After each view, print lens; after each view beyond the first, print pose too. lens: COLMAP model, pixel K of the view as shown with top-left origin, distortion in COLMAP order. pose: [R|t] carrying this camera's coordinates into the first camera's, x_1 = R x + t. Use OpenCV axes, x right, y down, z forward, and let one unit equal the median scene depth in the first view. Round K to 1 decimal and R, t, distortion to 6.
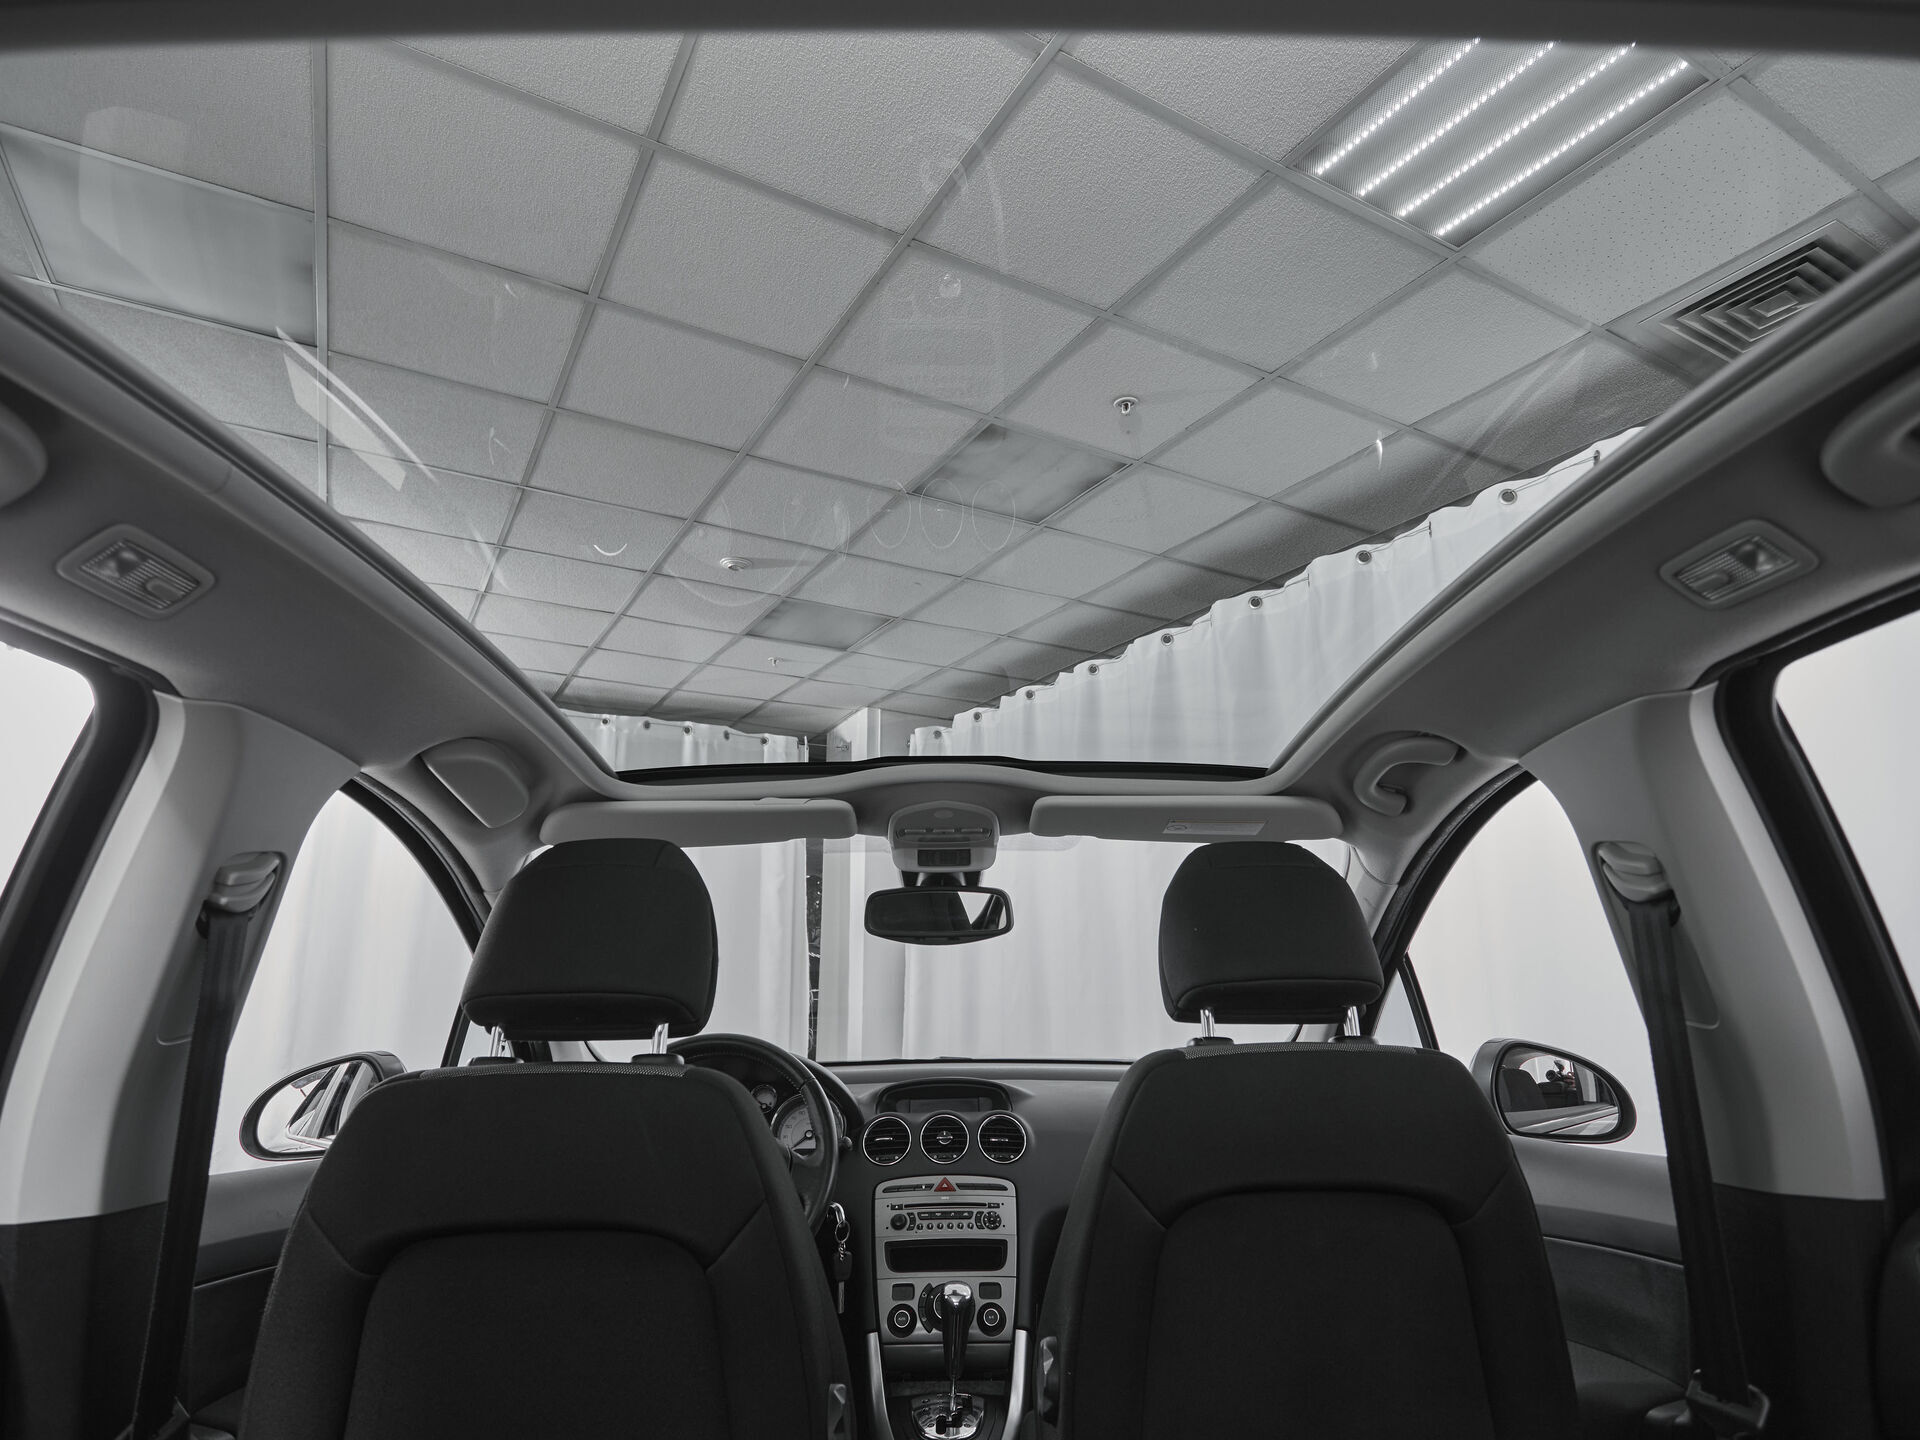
lens RADIAL K [[1049.8, 0, 948.6], [0, 1049.8, 719.5], [0, 0, 1]] dist [-0.002668, -0.002964]
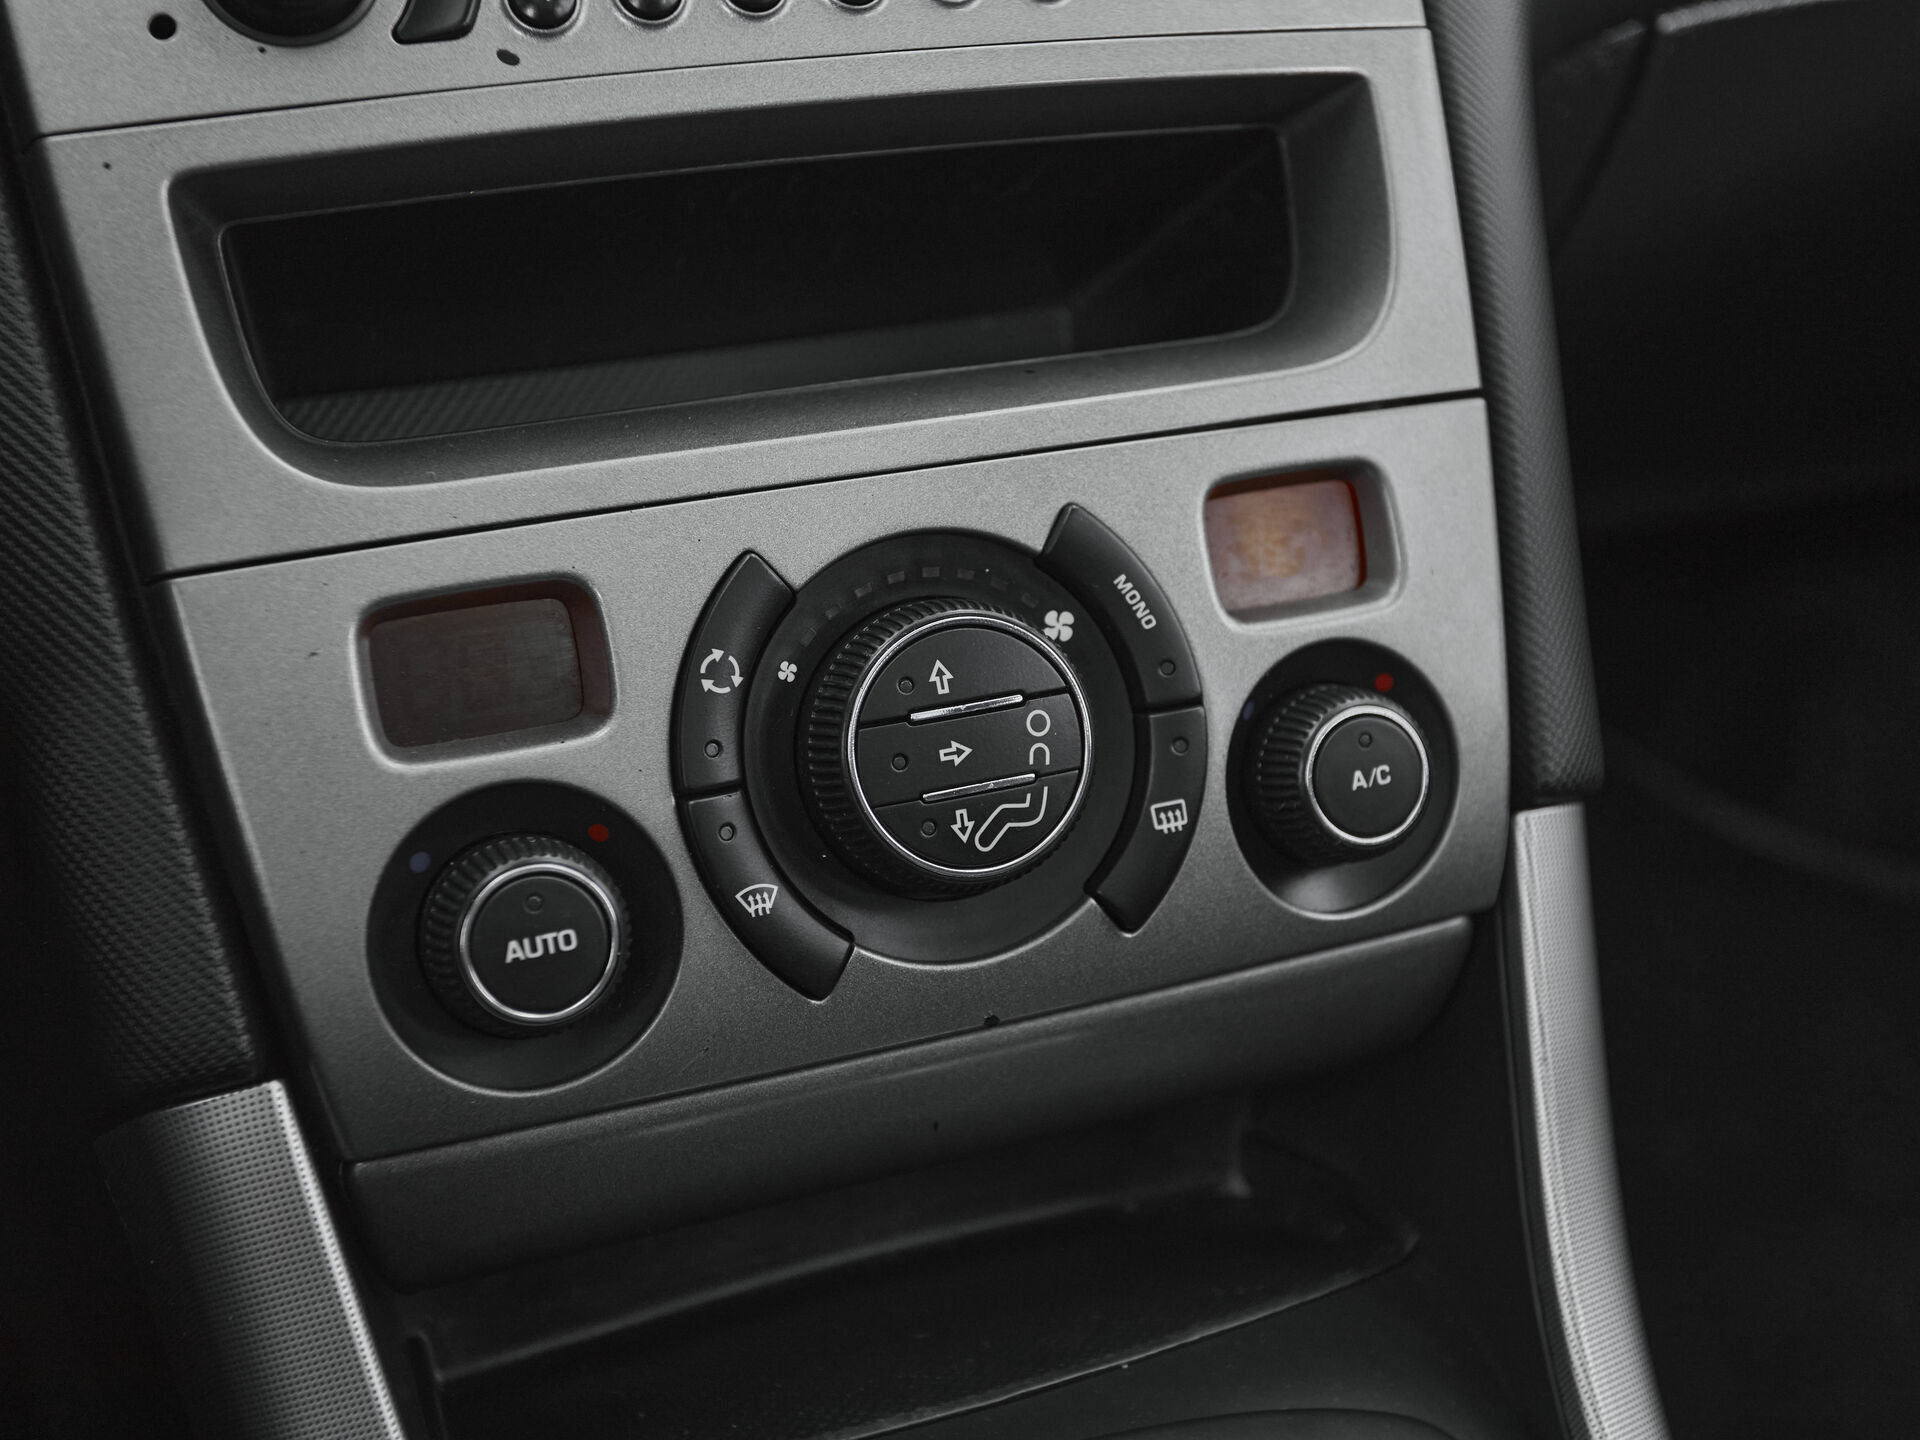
lens RADIAL K [[2267.5, 0, 955.8], [0, 2267.5, 711.8], [0, 0, 1]] dist [0.021132, 0.000000]
pose [[0.927837, -0.155825, 0.338877, -0.070534], [-0.129529, 0.717391, 0.684524, 0.384289], [-0.349773, -0.679021, 0.645438, 0.810203]]
